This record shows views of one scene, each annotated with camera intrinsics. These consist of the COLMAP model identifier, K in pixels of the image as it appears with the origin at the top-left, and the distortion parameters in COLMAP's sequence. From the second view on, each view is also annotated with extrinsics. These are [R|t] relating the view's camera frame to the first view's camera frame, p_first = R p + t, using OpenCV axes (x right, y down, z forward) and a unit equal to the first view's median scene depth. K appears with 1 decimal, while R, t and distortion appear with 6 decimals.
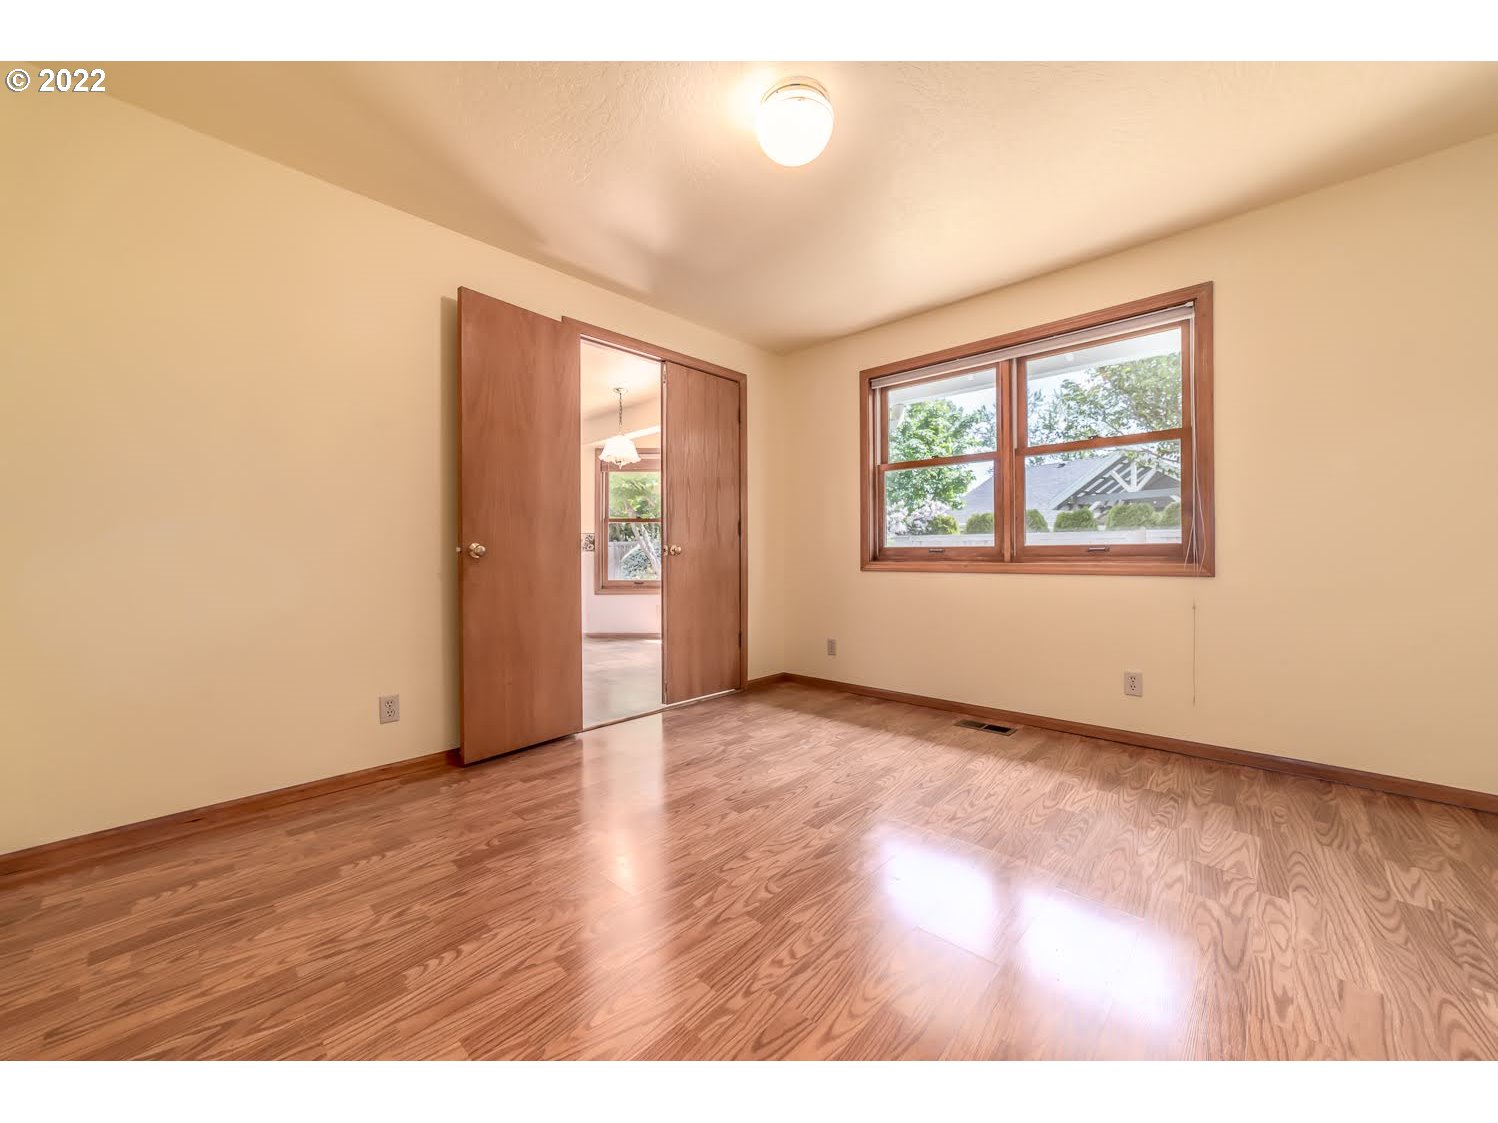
lens RADIAL K [[572.7, 0, 746.5], [0, 572.7, 554.0], [0, 0, 1]] dist [-0.025788, 0.009994]
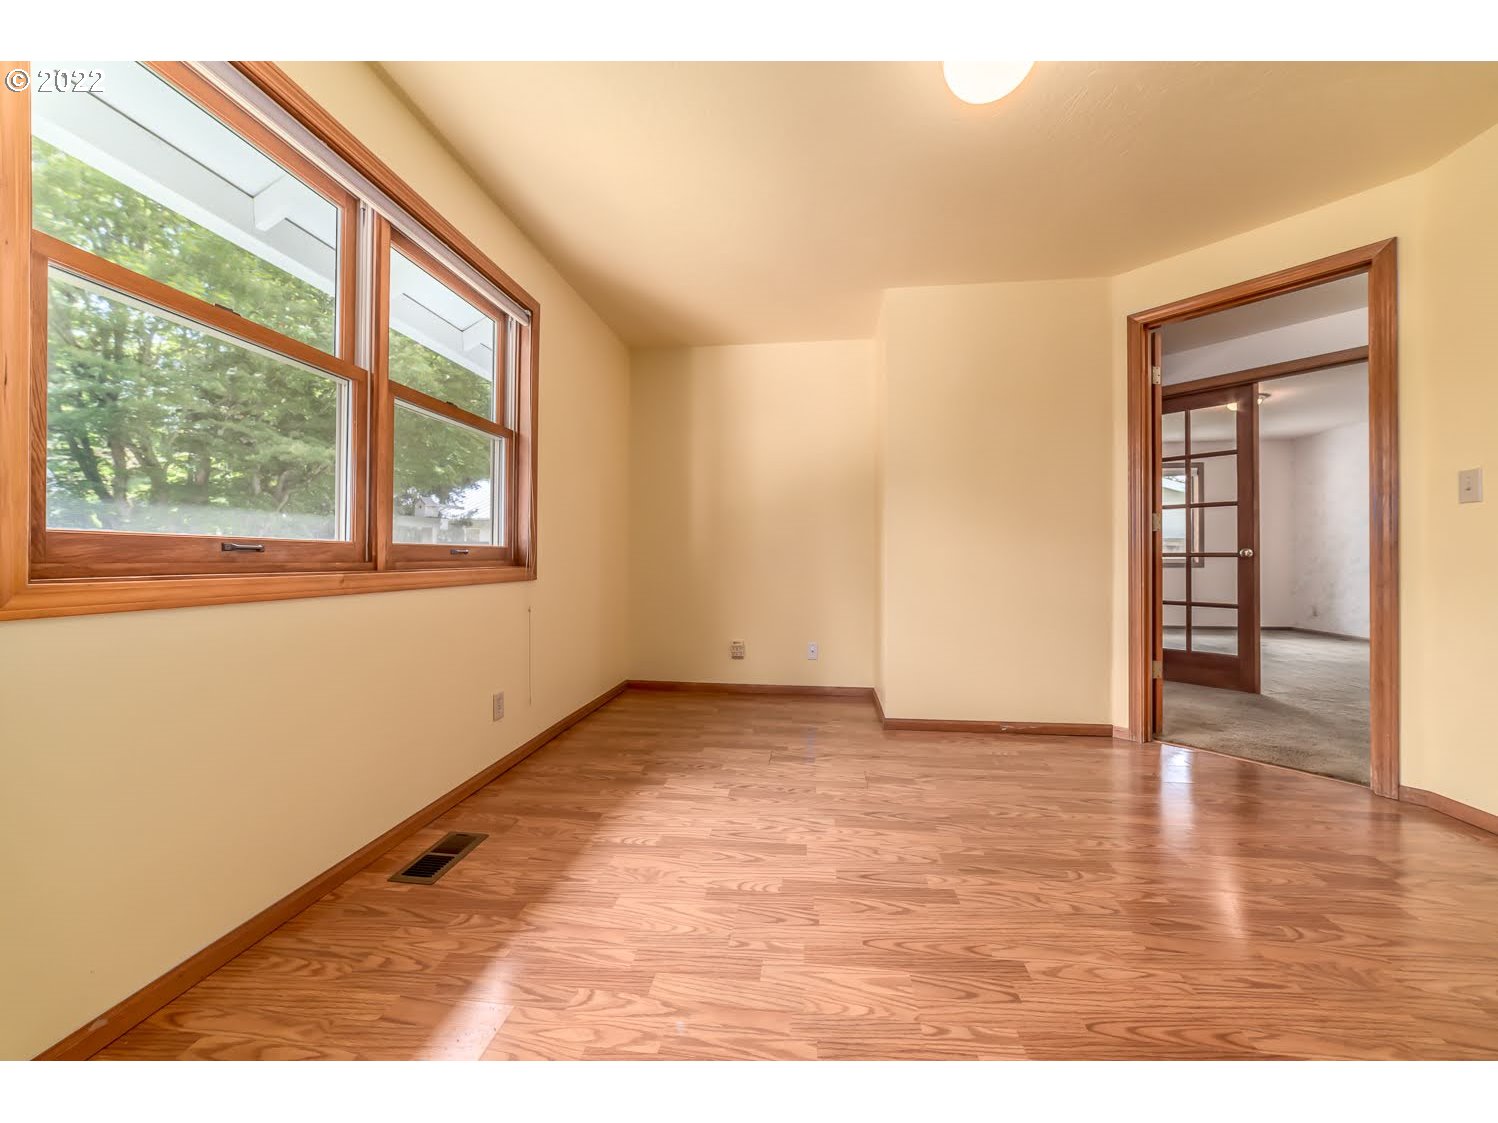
lens RADIAL K [[572.7, 0, 746.5], [0, 572.7, 554.0], [0, 0, 1]] dist [-0.025788, 0.009994]
pose [[-0.592230, 0.011006, 0.805694, -0.314257], [-0.000728, 0.999899, -0.014193, 0.007831], [-0.805769, -0.008992, -0.592162, 1.493881]]
